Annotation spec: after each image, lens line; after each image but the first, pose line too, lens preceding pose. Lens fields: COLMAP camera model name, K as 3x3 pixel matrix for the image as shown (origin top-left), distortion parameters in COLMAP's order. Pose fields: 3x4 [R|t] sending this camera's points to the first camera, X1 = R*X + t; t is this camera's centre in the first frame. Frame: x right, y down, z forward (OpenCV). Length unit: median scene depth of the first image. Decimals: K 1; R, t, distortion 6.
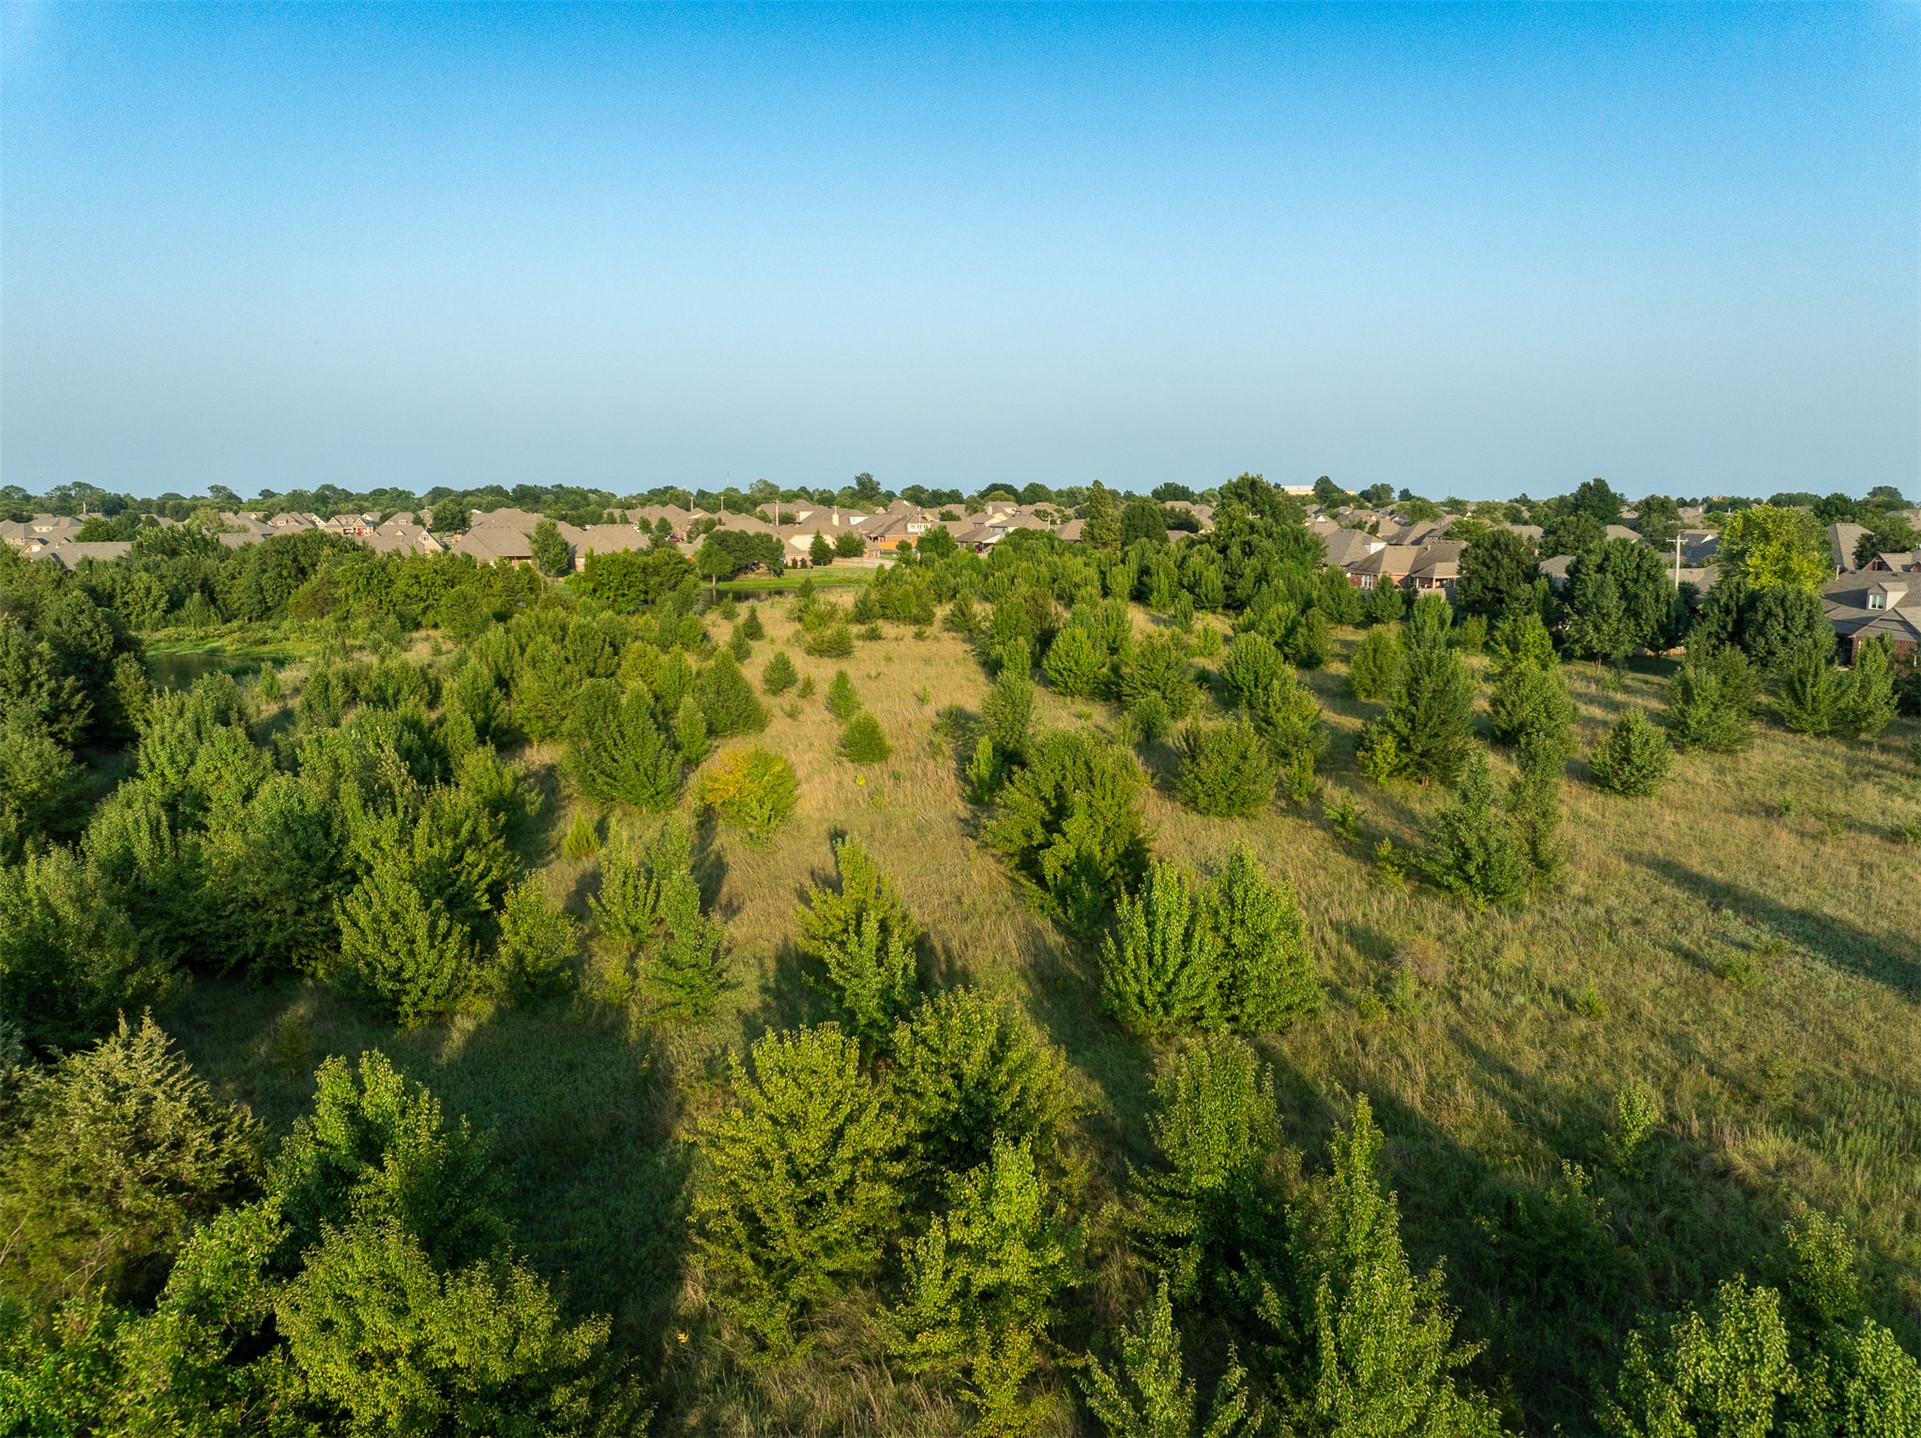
lens RADIAL K [[1353.7, 0, 950.7], [0, 1353.7, 721.2], [0, 0, 1]] dist [-0.004124, -0.069244]
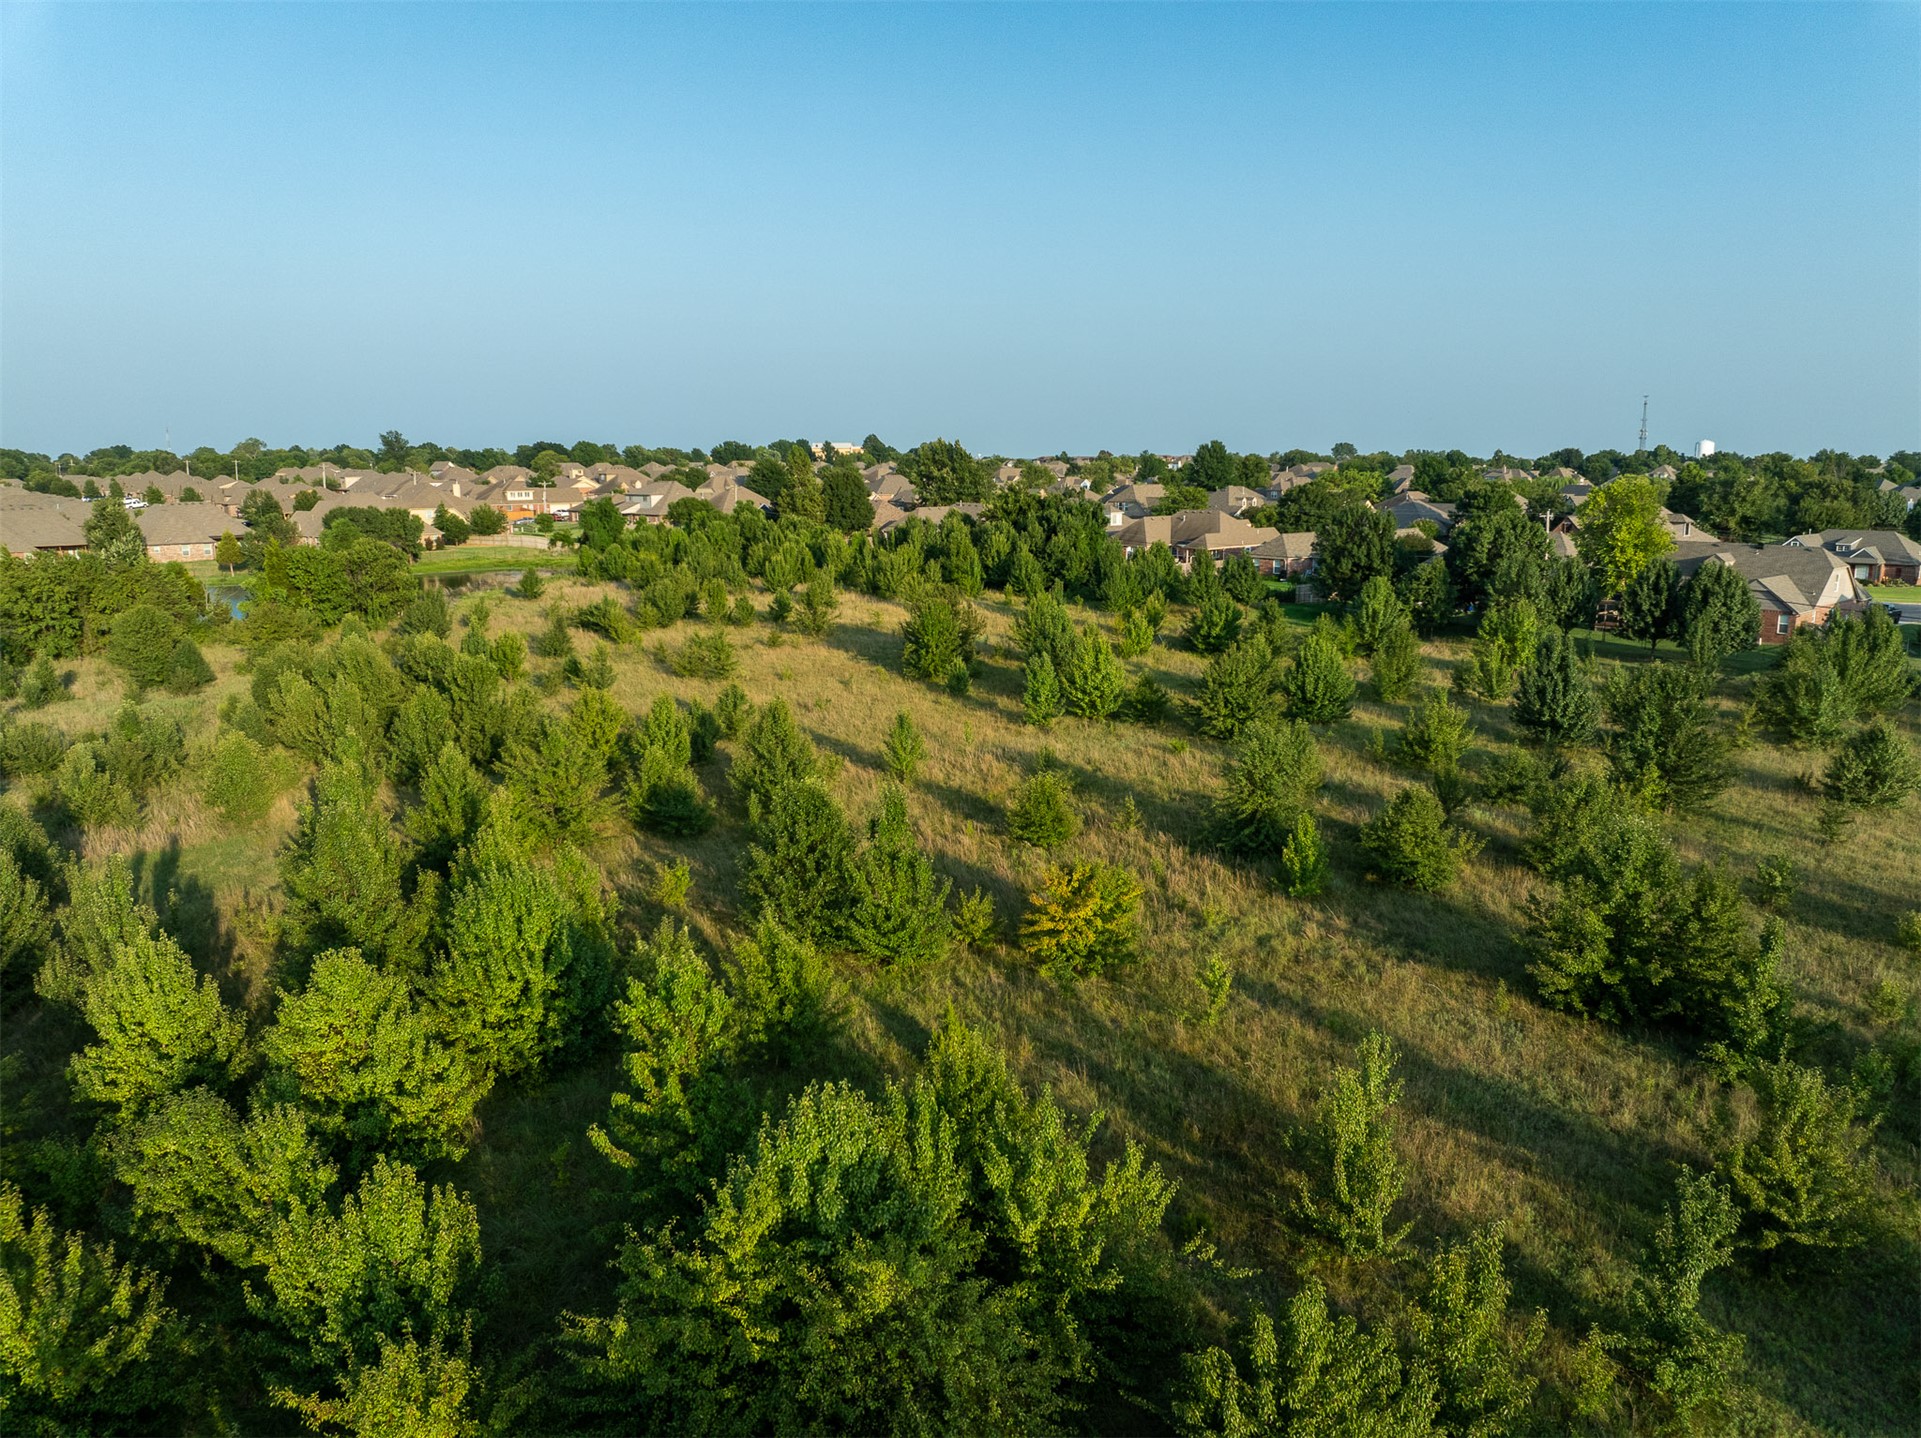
lens RADIAL K [[1353.7, 0, 950.7], [0, 1353.7, 721.2], [0, 0, 1]] dist [-0.004124, -0.069244]
pose [[0.938647, -0.069086, 0.337889, -0.105698], [0.058490, 0.997427, 0.041456, -0.021910], [-0.339883, -0.019150, 0.940273, 0.088225]]
